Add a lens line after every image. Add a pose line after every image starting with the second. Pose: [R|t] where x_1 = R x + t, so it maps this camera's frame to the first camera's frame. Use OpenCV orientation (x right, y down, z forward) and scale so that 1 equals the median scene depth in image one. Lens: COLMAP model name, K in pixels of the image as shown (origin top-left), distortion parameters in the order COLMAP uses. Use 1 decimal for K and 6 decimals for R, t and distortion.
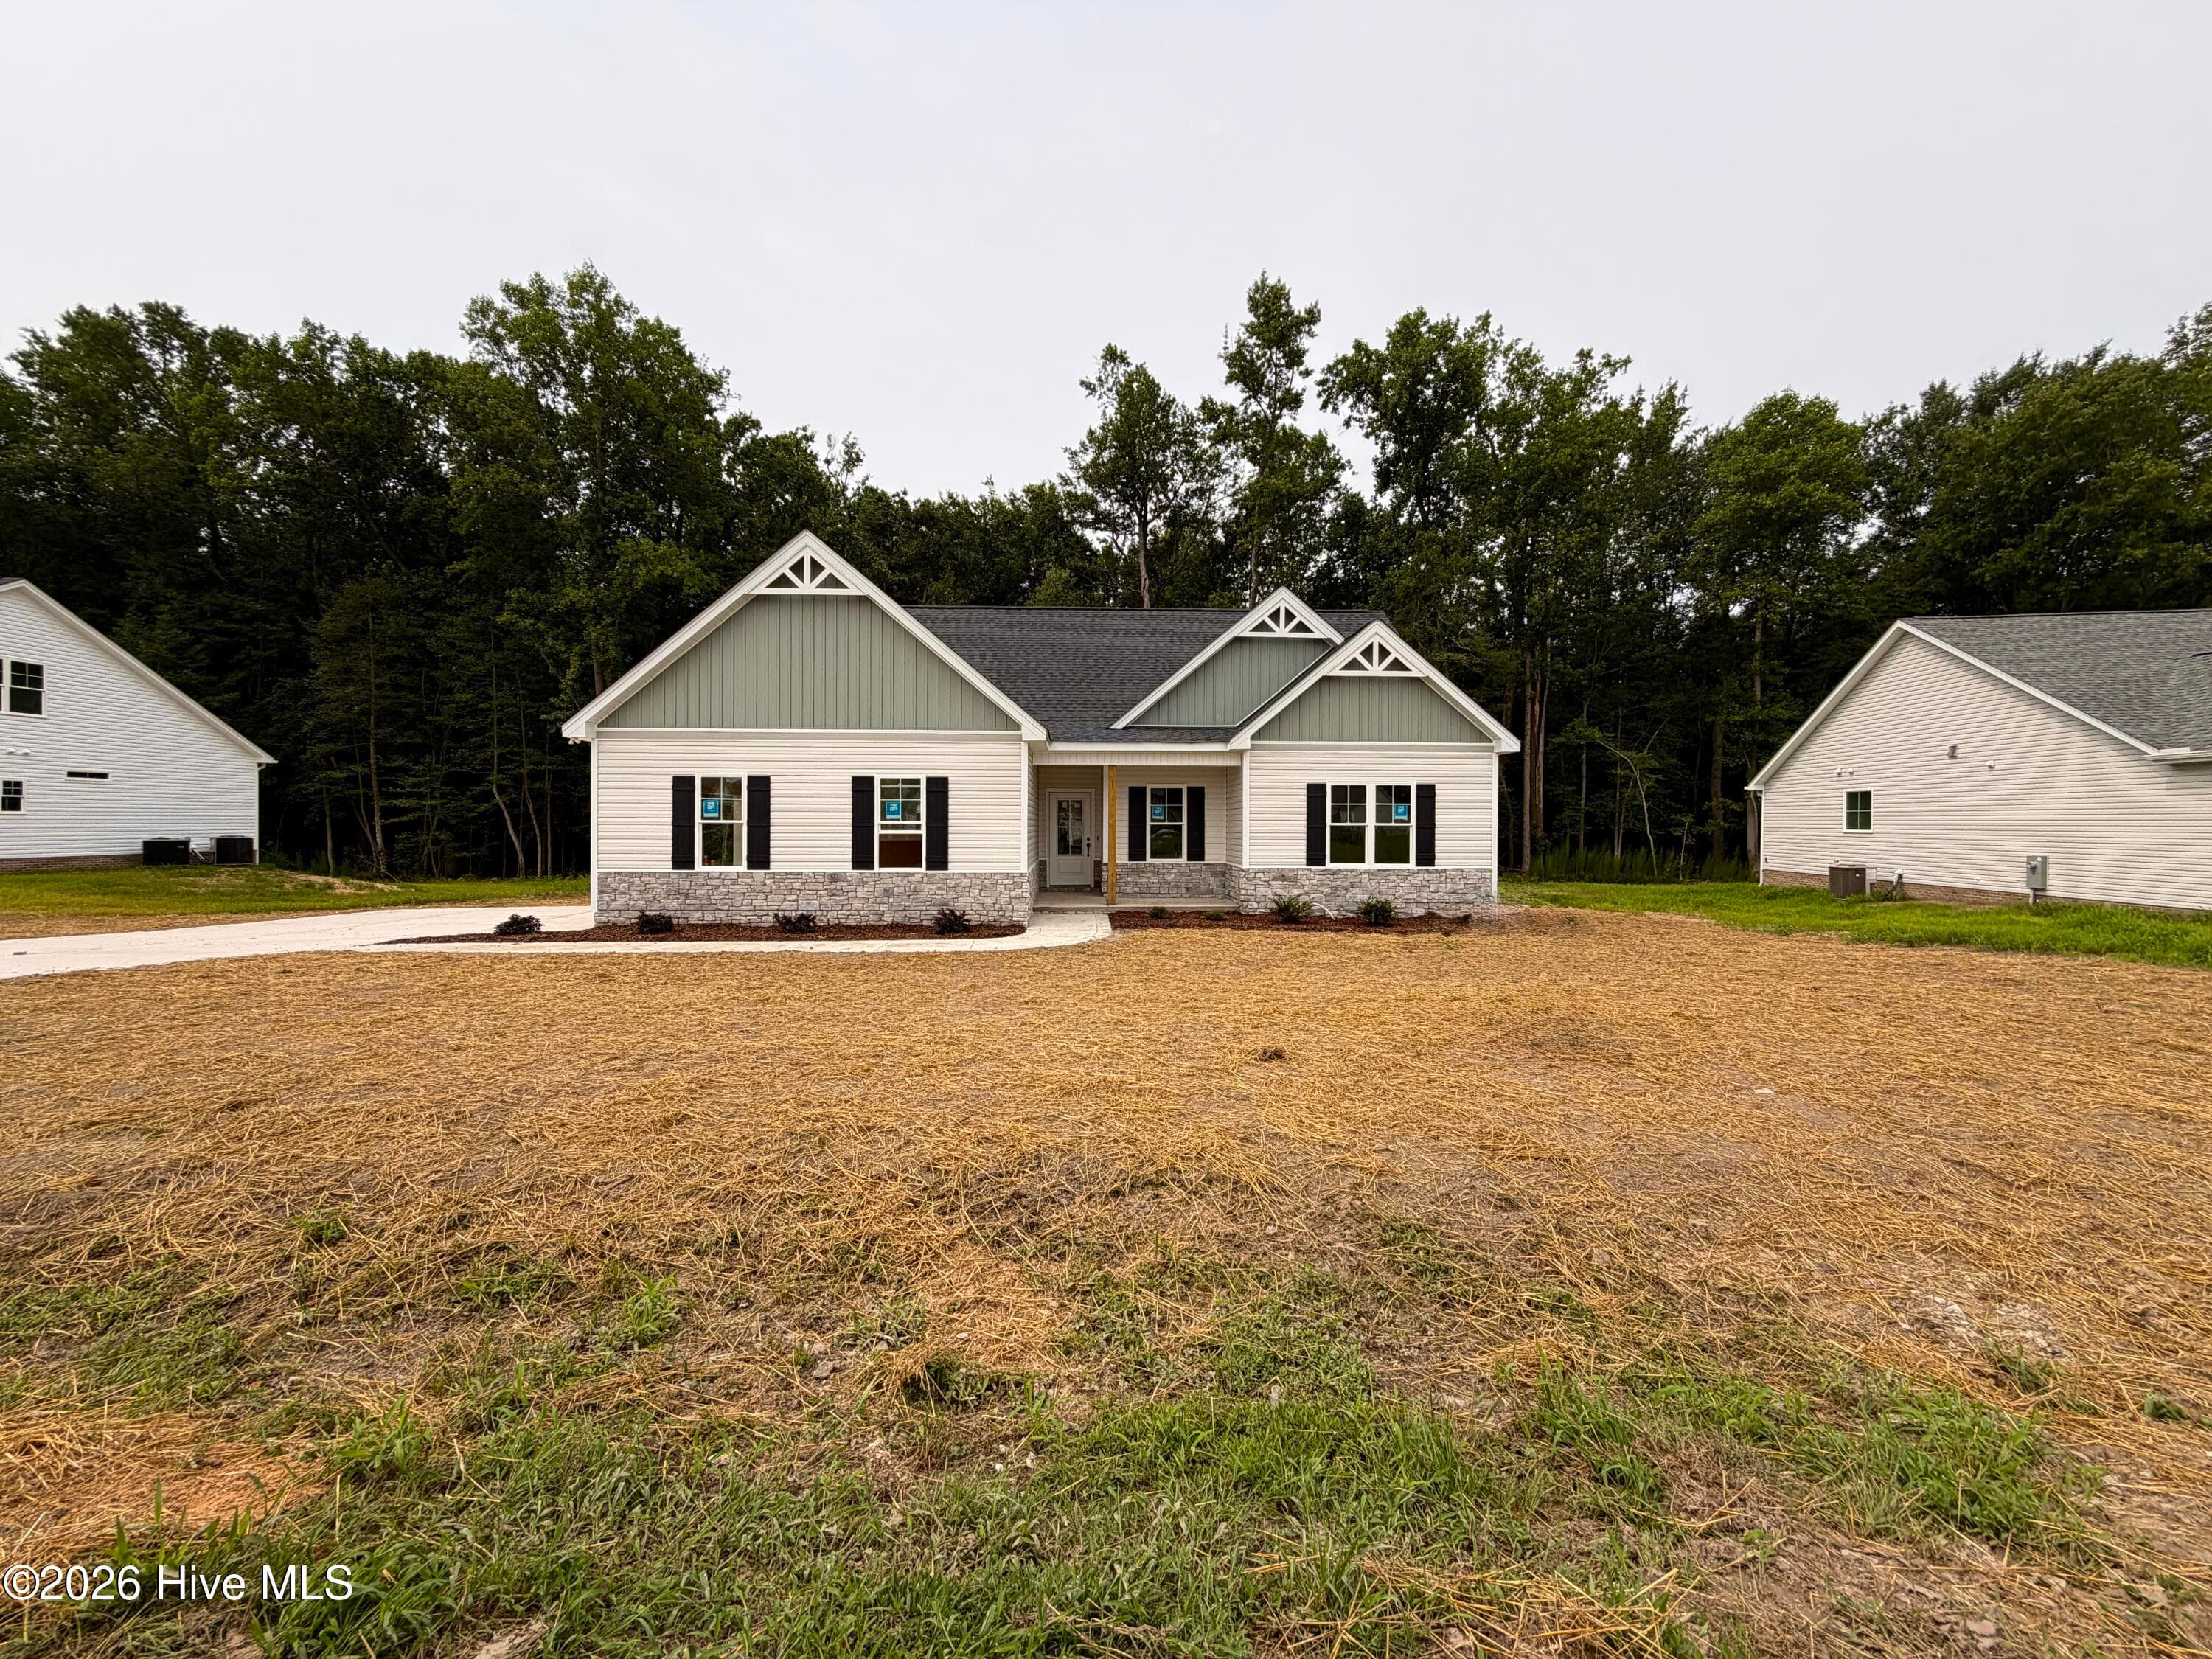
lens RADIAL K [[888.9, 0, 1102.0], [0, 888.9, 822.2], [0, 0, 1]] dist [-0.003794, 0.001892]
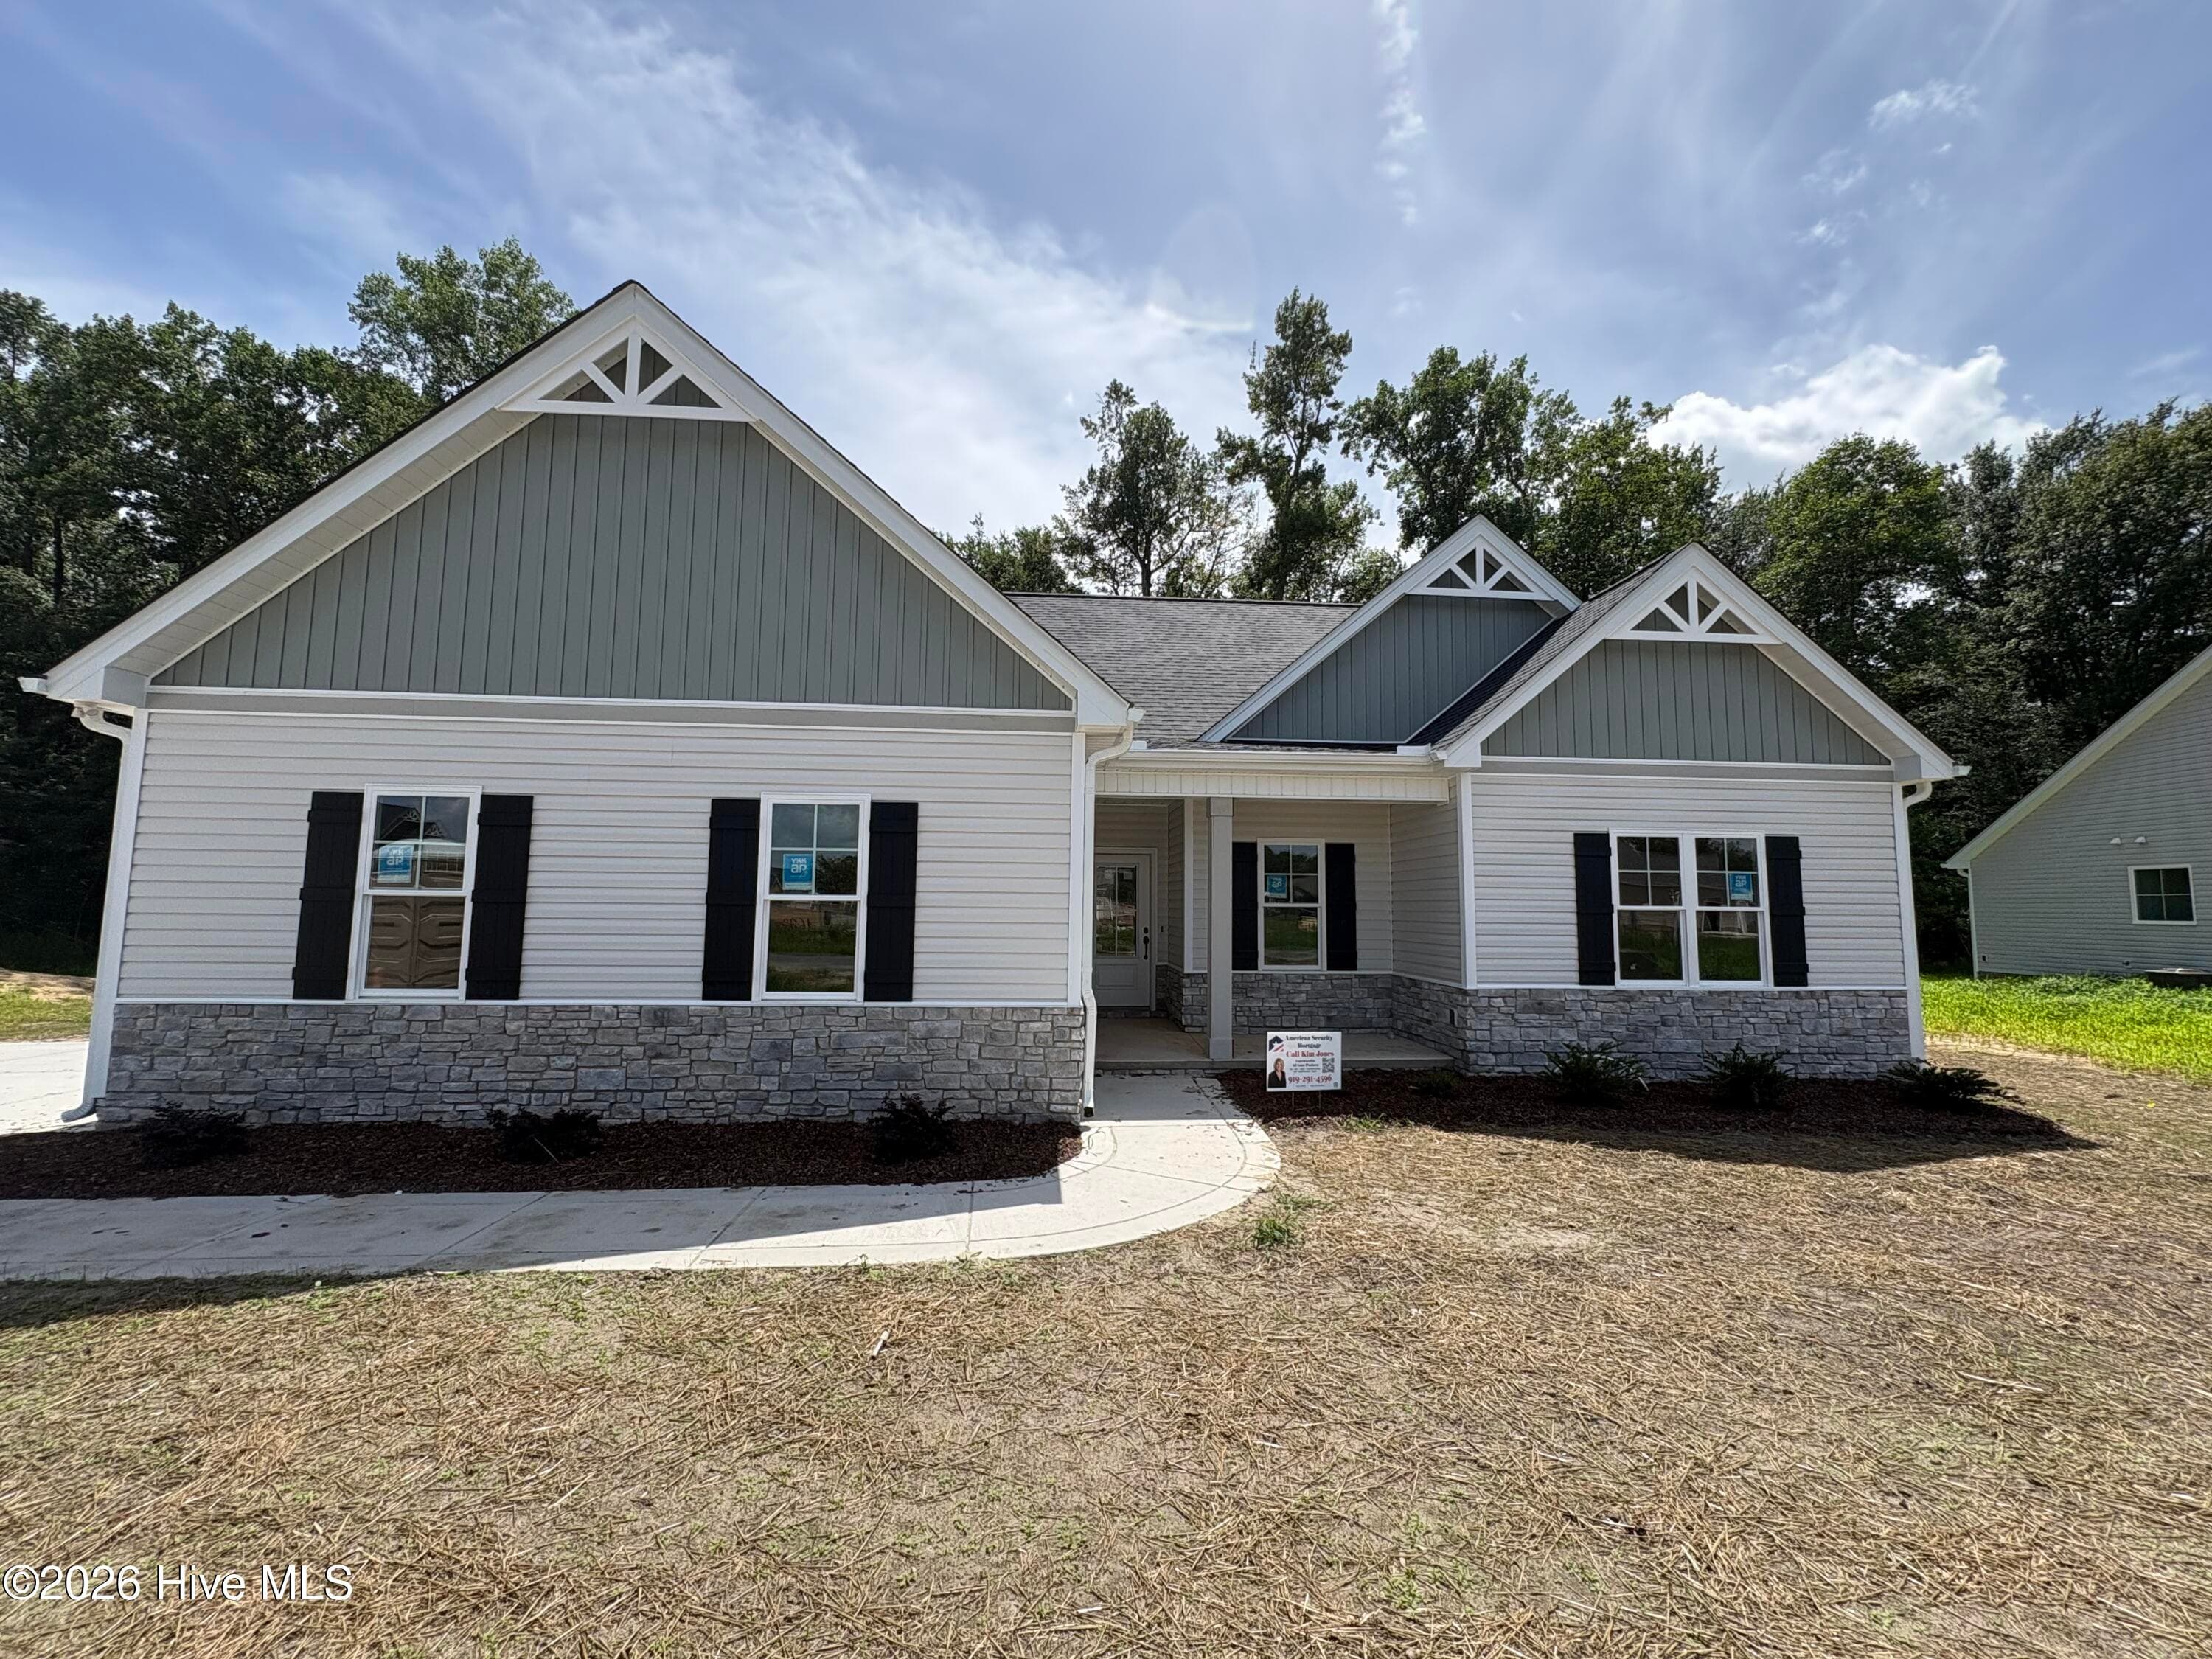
lens RADIAL K [[888.9, 0, 1111.8], [0, 888.9, 814.8], [0, 0, 1]] dist [-0.003794, 0.001892]
pose [[0.999164, 0.010371, 0.039547, -0.052275], [-0.006224, 0.994601, -0.103582, 0.002589], [-0.040408, 0.103250, 0.993834, 0.310541]]
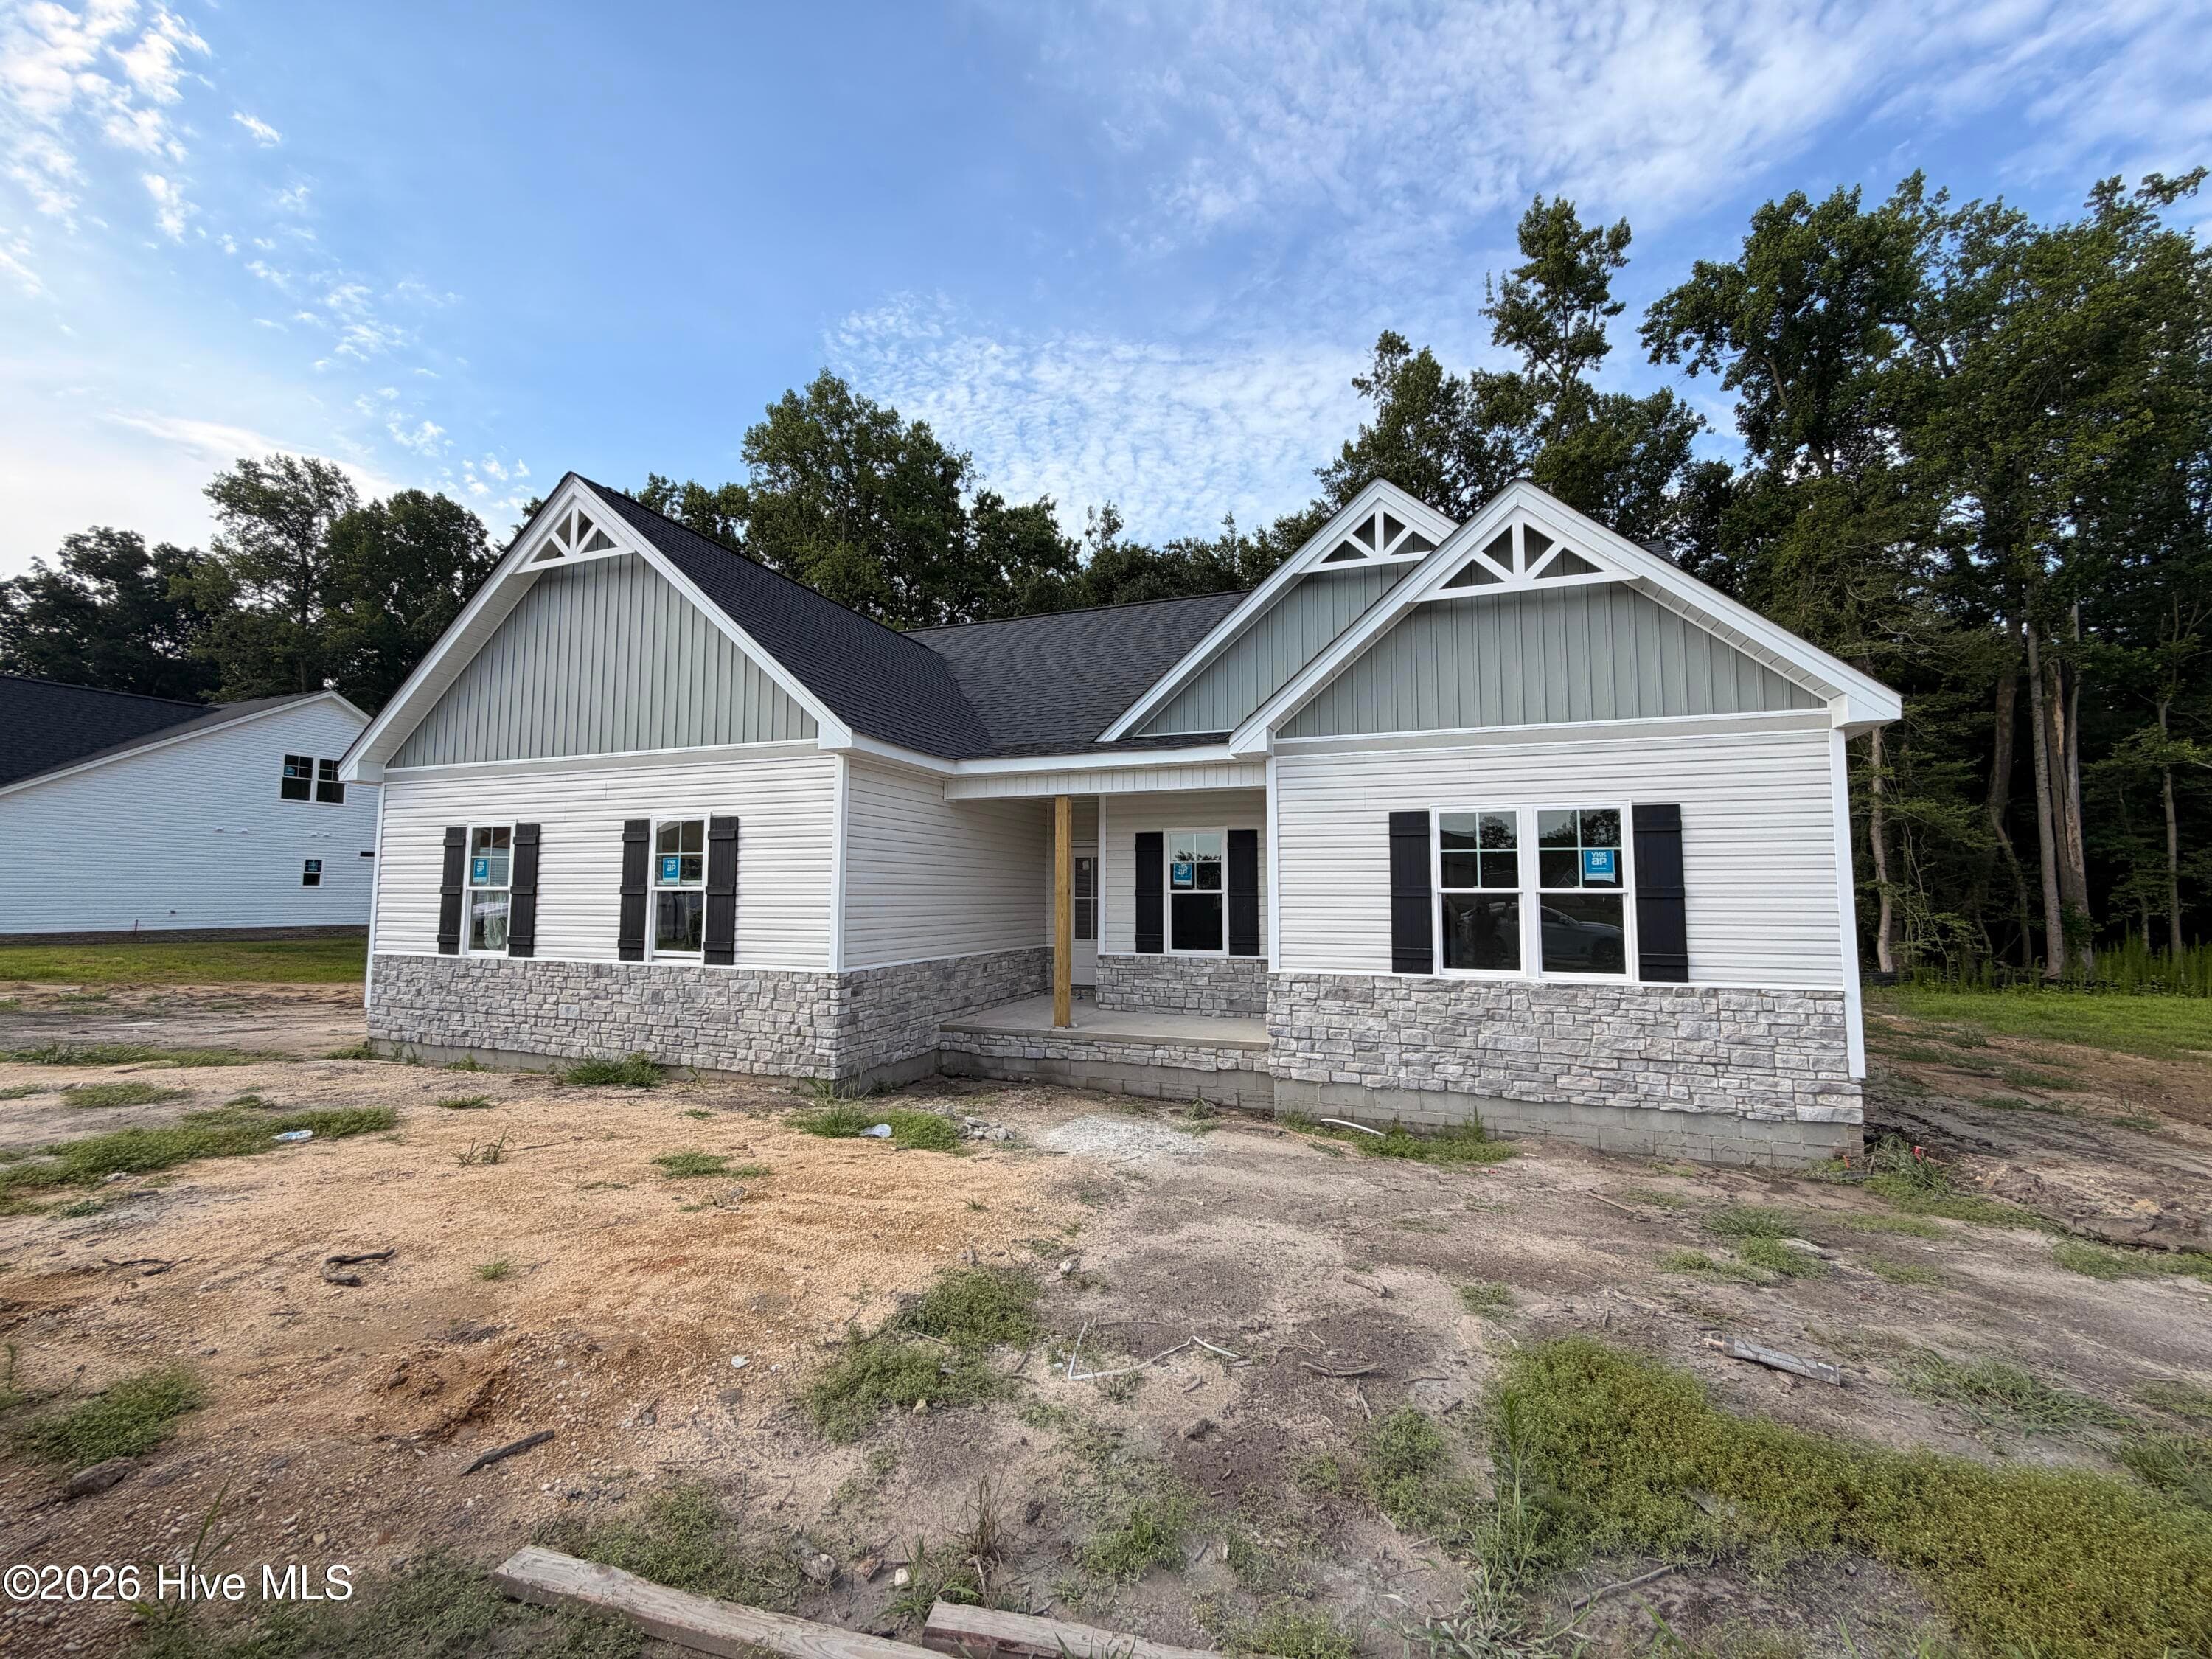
lens RADIAL K [[888.9, 0, 1098.0], [0, 888.9, 821.1], [0, 0, 1]] dist [-0.003794, 0.001892]
pose [[0.924657, -0.033613, -0.379316, 0.181154], [0.000250, 0.996150, -0.087664, 0.004805], [0.380802, 0.080964, 0.921105, 0.305858]]
